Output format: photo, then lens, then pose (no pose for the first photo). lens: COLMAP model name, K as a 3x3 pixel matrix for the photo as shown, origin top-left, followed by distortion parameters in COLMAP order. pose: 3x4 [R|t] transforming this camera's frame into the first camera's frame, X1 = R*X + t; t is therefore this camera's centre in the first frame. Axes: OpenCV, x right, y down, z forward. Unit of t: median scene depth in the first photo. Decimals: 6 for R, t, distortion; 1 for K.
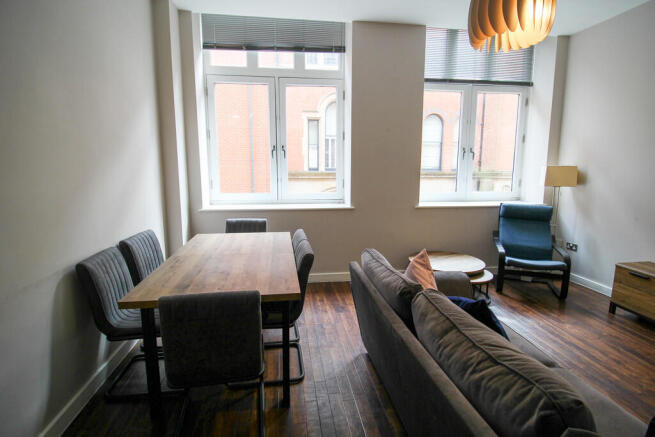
lens RADIAL K [[321.9, 0, 328.4], [0, 321.9, 212.8], [0, 0, 1]] dist [0.002203, -0.016896]
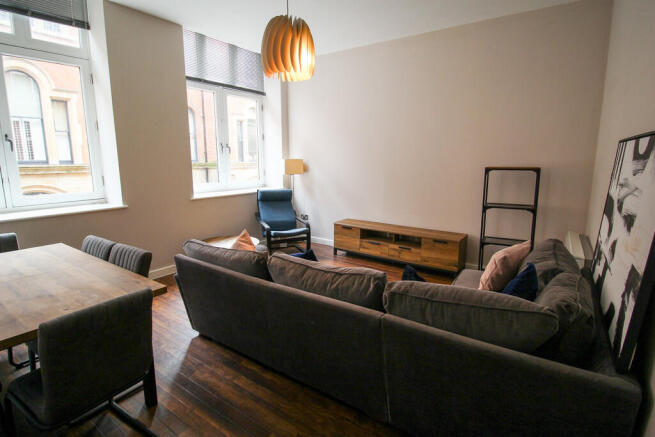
lens RADIAL K [[332.8, 0, 328.3], [0, 332.8, 211.9], [0, 0, 1]] dist [0.005663, -0.018484]
pose [[0.669138, -0.120663, 0.733277, -0.239067], [0.103202, 0.992257, 0.069104, -0.006256], [-0.735937, 0.029436, 0.676410, -0.063364]]
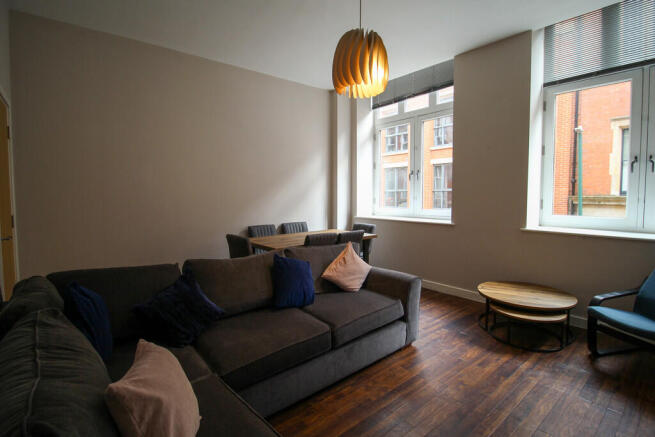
lens RADIAL K [[309.2, 0, 326.4], [0, 309.2, 208.8], [0, 0, 1]] dist [0.000712, -0.014874]
pose [[0.537330, 0.038498, -0.842493, 0.719836], [-0.097492, 0.995096, -0.016708, -0.009741], [0.837718, 0.091114, 0.538448, 0.095756]]
